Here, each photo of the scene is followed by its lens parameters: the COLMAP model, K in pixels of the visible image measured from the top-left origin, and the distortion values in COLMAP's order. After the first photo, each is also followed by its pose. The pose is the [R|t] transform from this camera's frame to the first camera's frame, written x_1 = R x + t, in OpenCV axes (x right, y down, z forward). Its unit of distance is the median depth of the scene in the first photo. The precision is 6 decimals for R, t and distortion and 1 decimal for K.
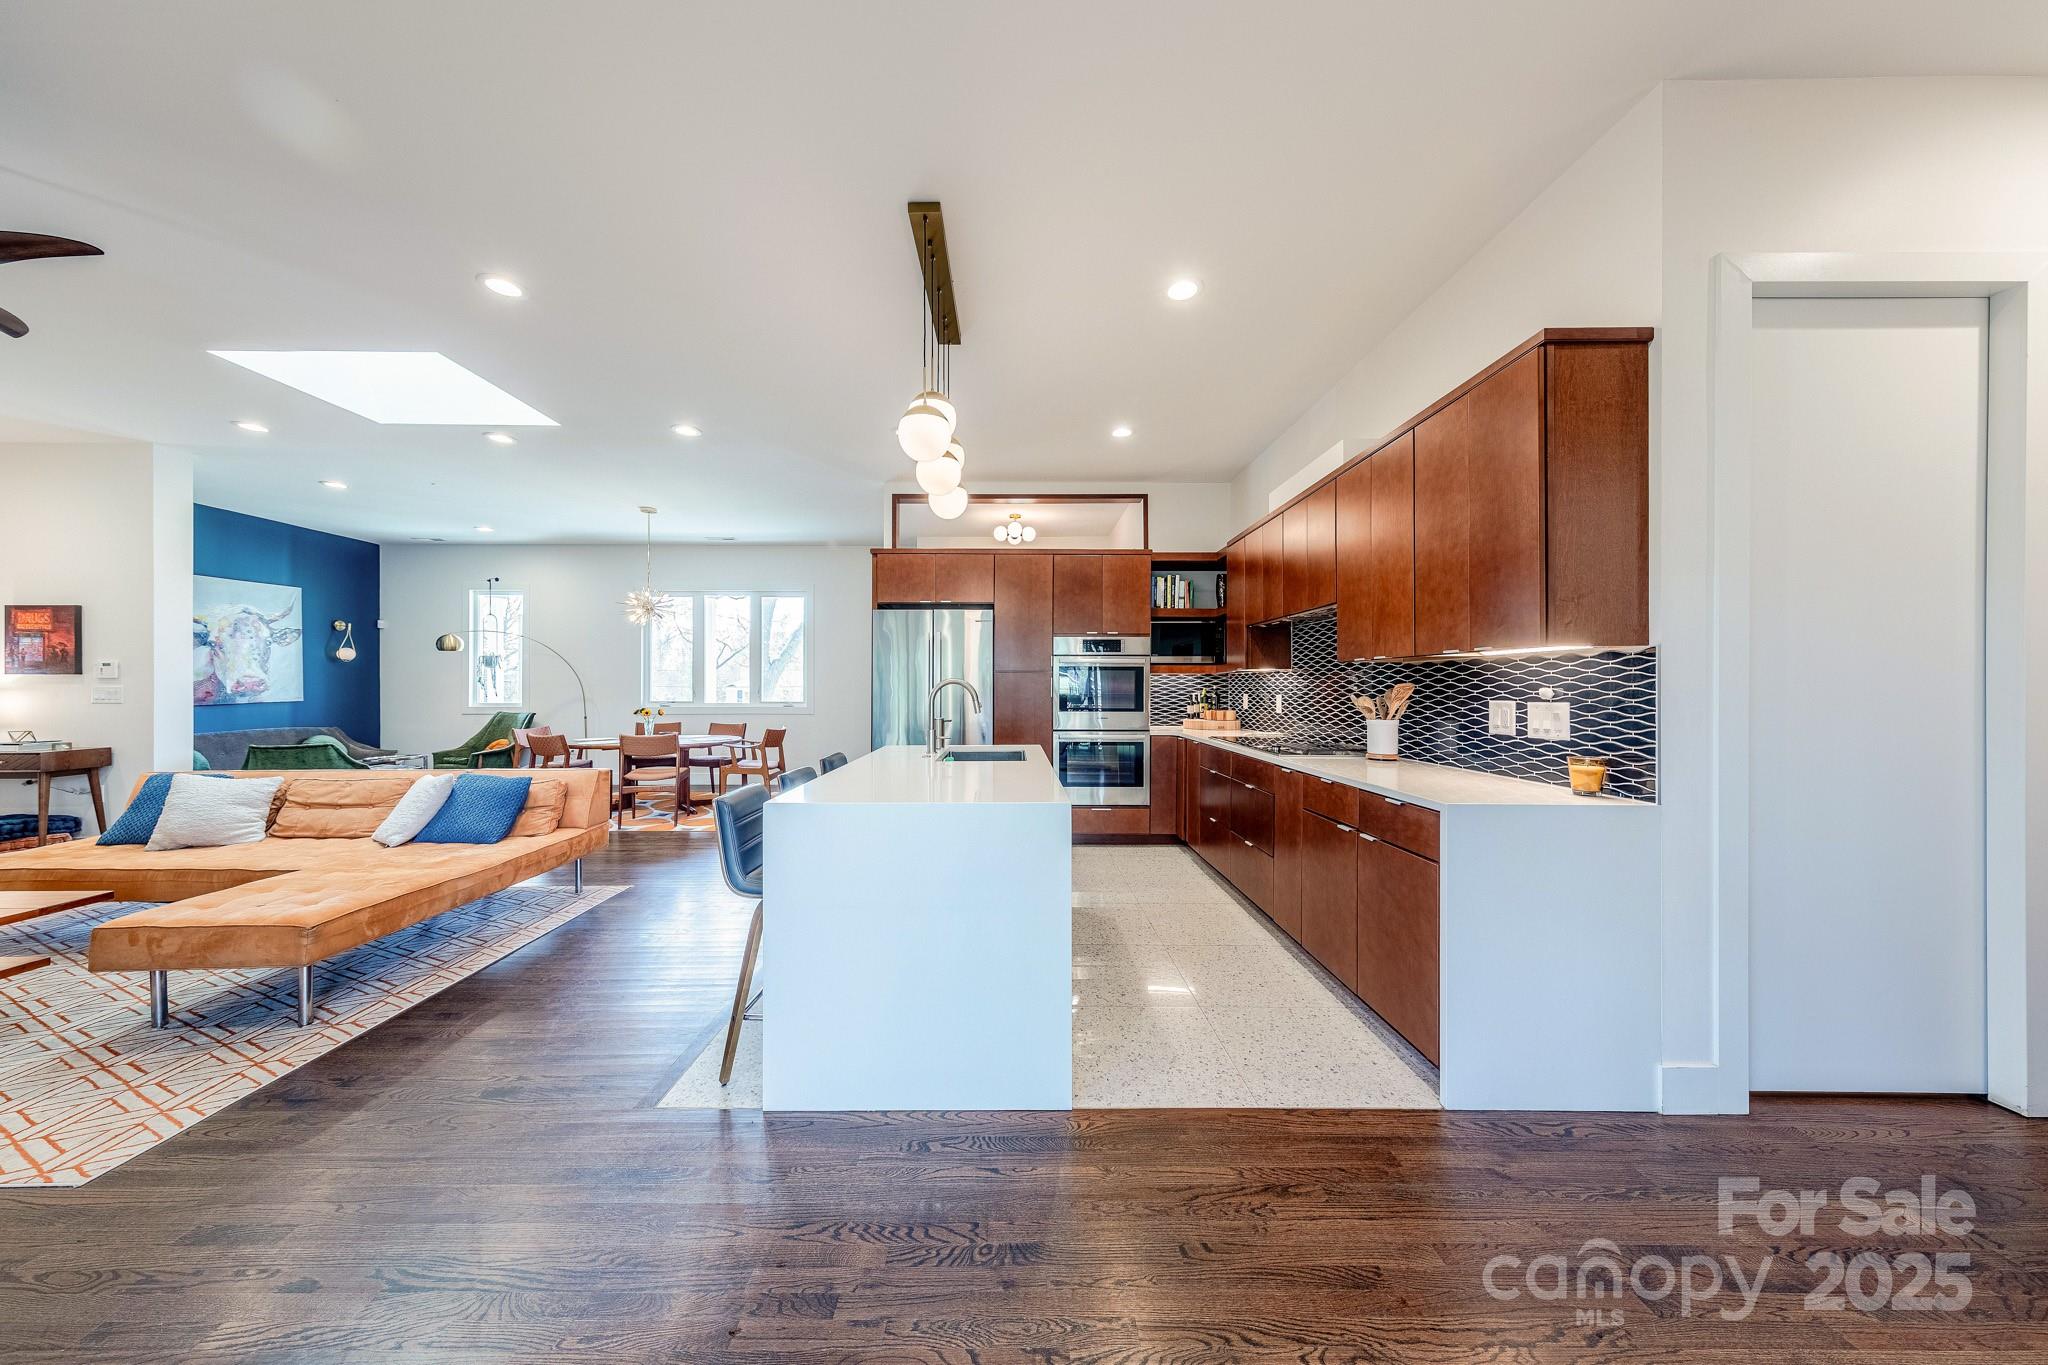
lens RADIAL K [[646.3, 0, 1010.8], [0, 646.3, 686.8], [0, 0, 1]] dist [0.009609, -0.000957]
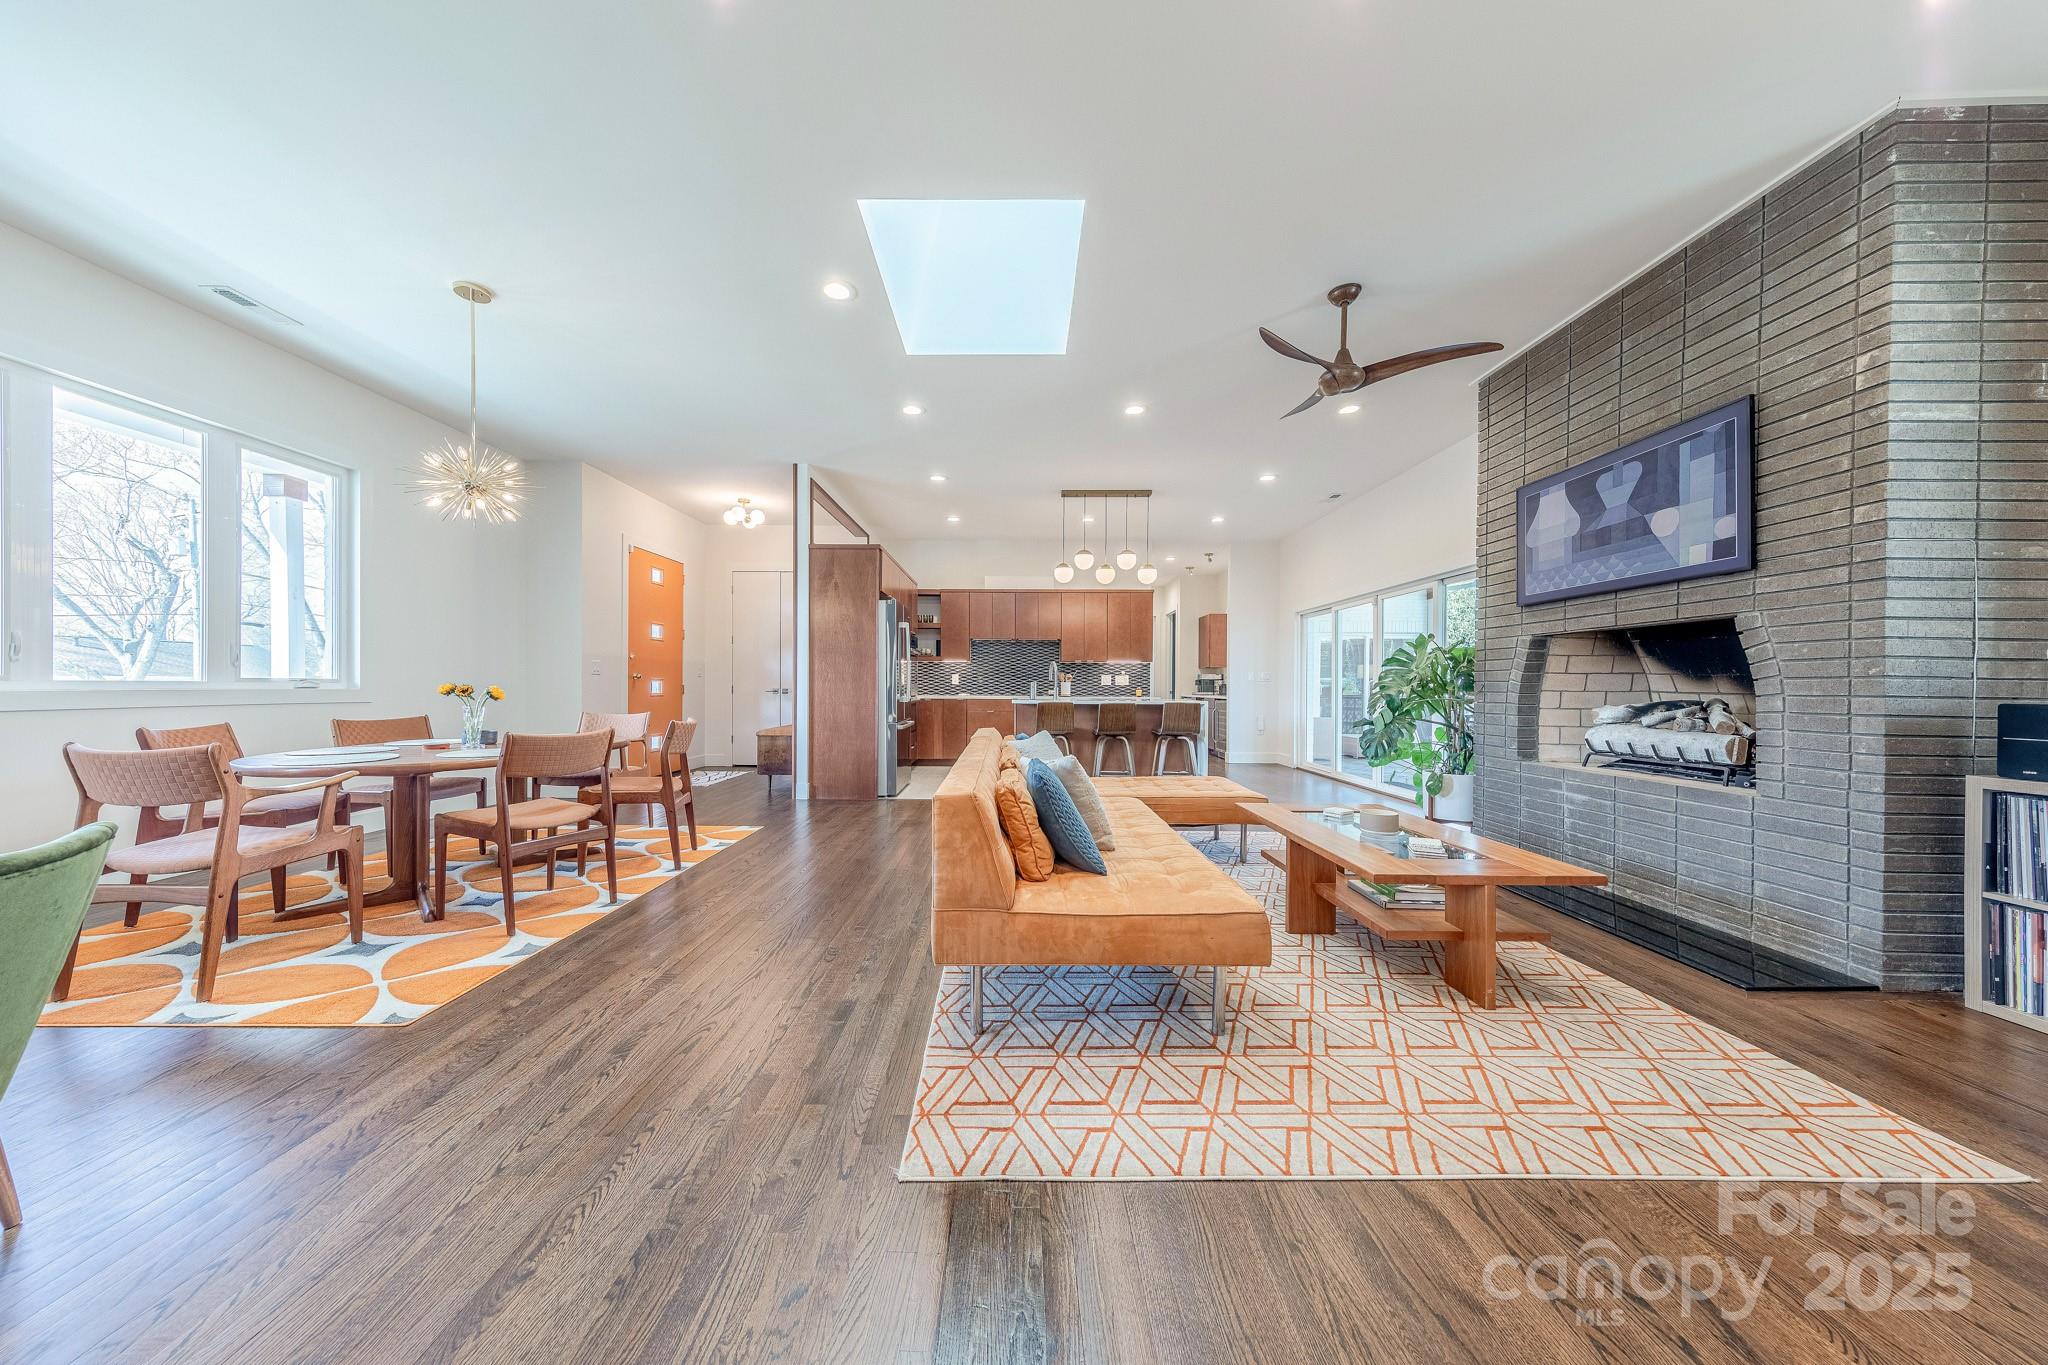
lens RADIAL K [[646.3, 0, 1017.3], [0, 646.3, 687.5], [0, 0, 1]] dist [0.009609, -0.000957]
pose [[-0.001811, -0.002523, 0.999995, -1.560975], [-0.005392, 0.999982, 0.002513, 0.046572], [-0.999984, -0.005387, -0.001825, 0.851754]]
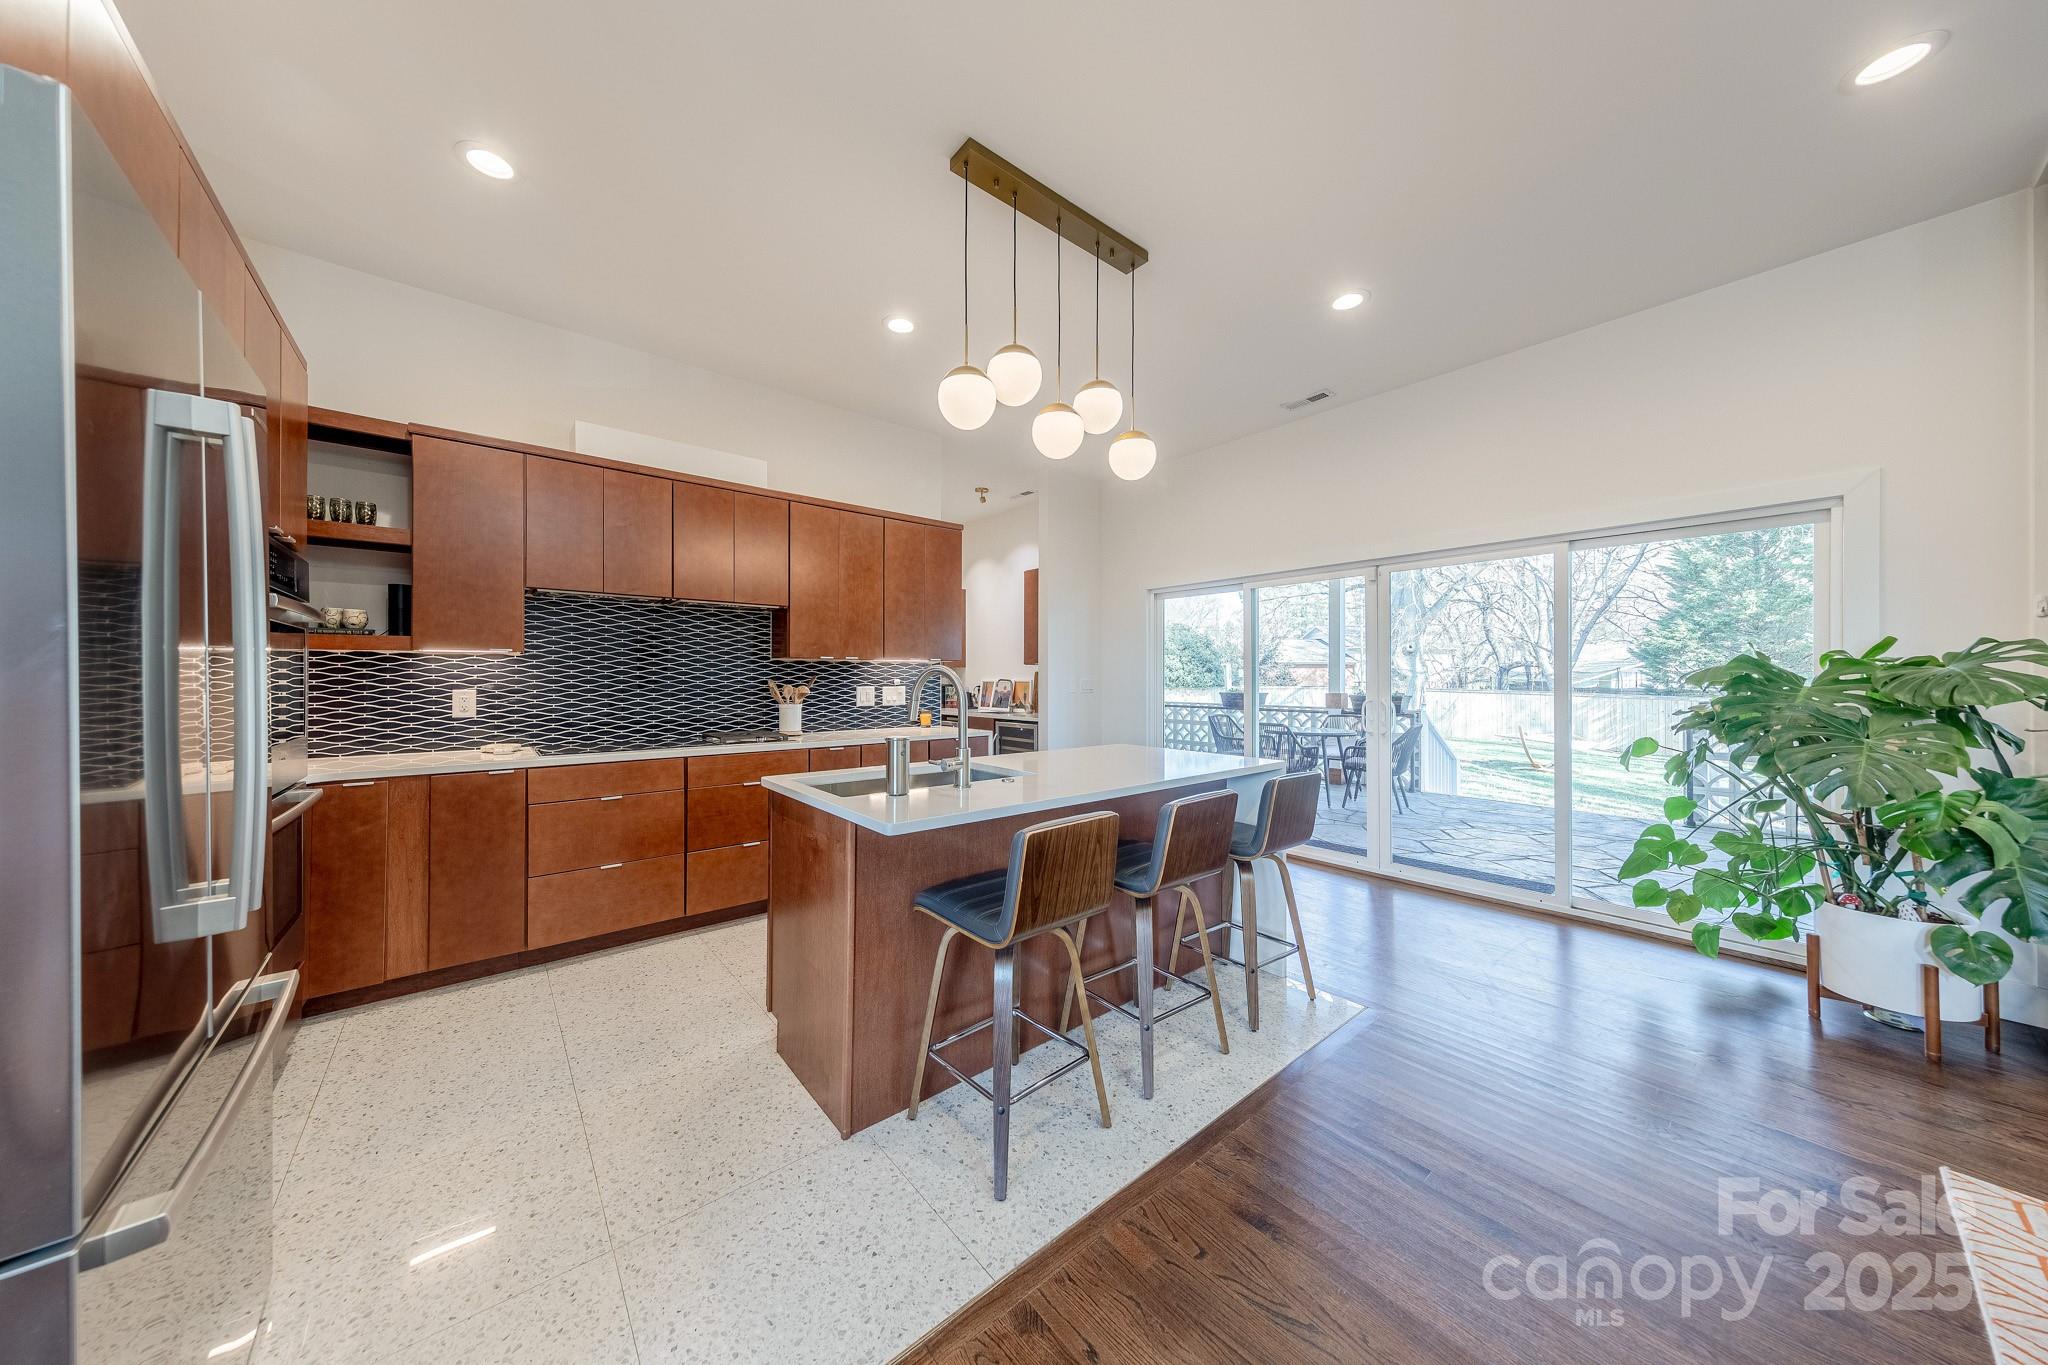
lens RADIAL K [[646.3, 0, 1013.5], [0, 646.3, 676.6], [0, 0, 1]] dist [0.009609, -0.000957]
pose [[-0.632373, 0.001444, 0.774663, -0.476674], [-0.002203, 0.999991, -0.003662, 0.000364], [-0.774661, -0.004023, -0.632364, 1.025036]]
